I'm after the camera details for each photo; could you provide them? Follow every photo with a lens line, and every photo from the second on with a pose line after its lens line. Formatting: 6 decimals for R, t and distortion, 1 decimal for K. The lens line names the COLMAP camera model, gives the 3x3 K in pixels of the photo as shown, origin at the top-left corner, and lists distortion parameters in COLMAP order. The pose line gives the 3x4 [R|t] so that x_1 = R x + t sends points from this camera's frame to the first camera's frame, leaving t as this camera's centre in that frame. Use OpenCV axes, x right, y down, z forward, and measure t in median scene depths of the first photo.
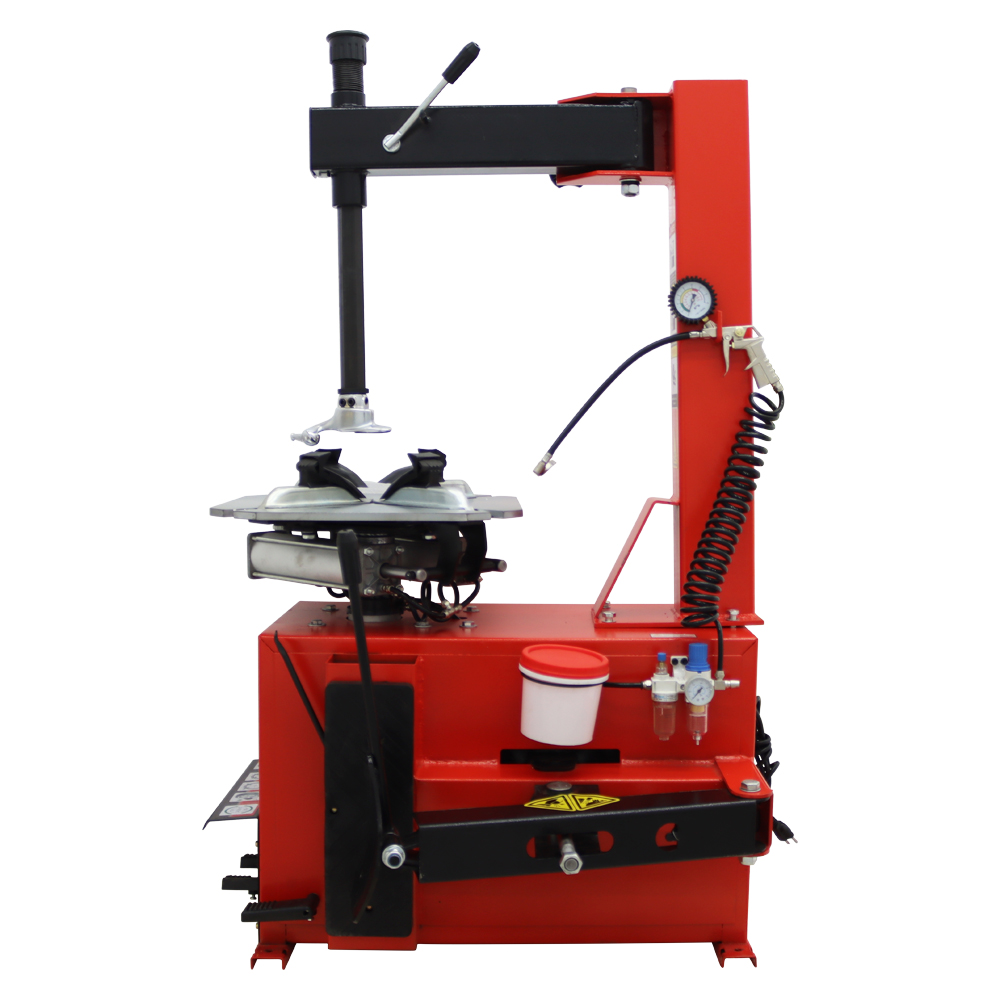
lens RADIAL K [[1302.8, 0, 497.0], [0, 1302.8, 504.5], [0, 0, 1]] dist [0.020601, 0.000000]
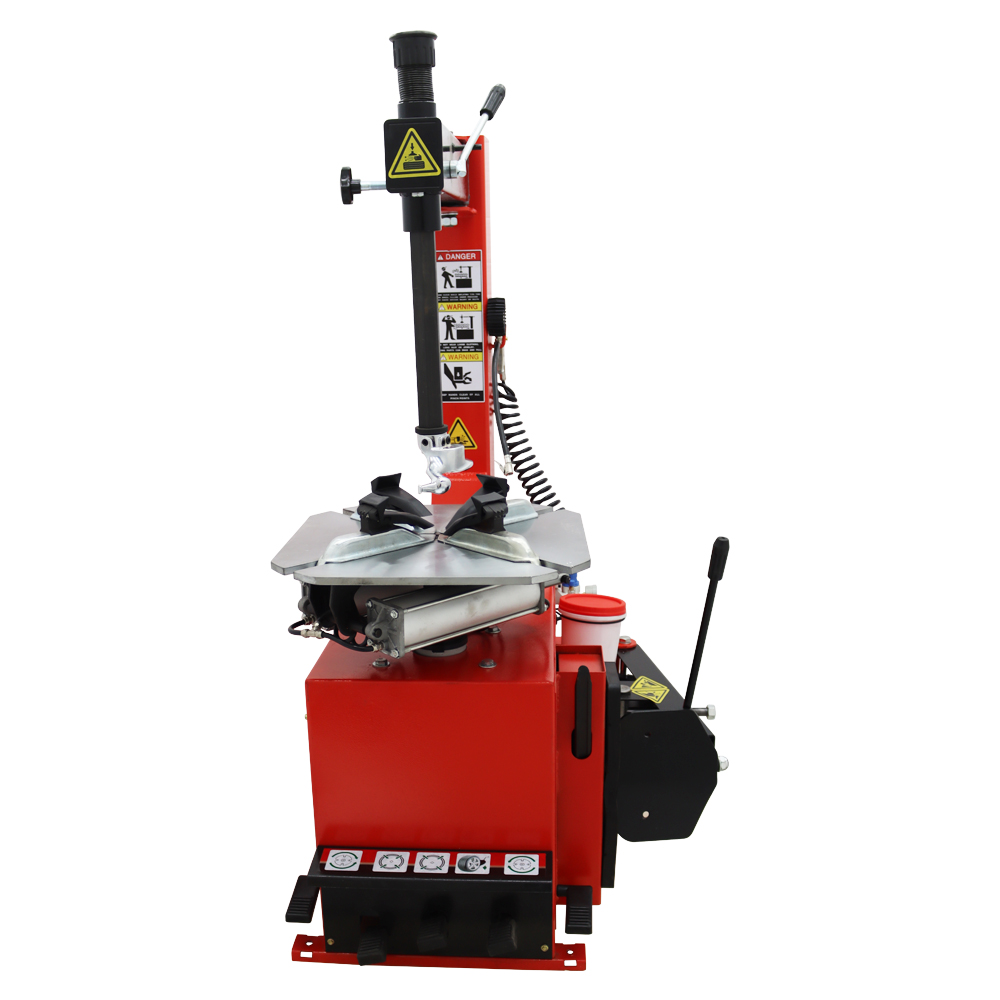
lens RADIAL K [[1078.2, 0, 506.4], [0, 1078.2, 522.0], [0, 0, 1]] dist [-0.051715, 0.000000]
pose [[0.032041, -0.236619, 0.971074, -0.912535], [0.098082, 0.967628, 0.232543, -0.205393], [-0.994662, 0.087794, 0.054212, 0.945301]]
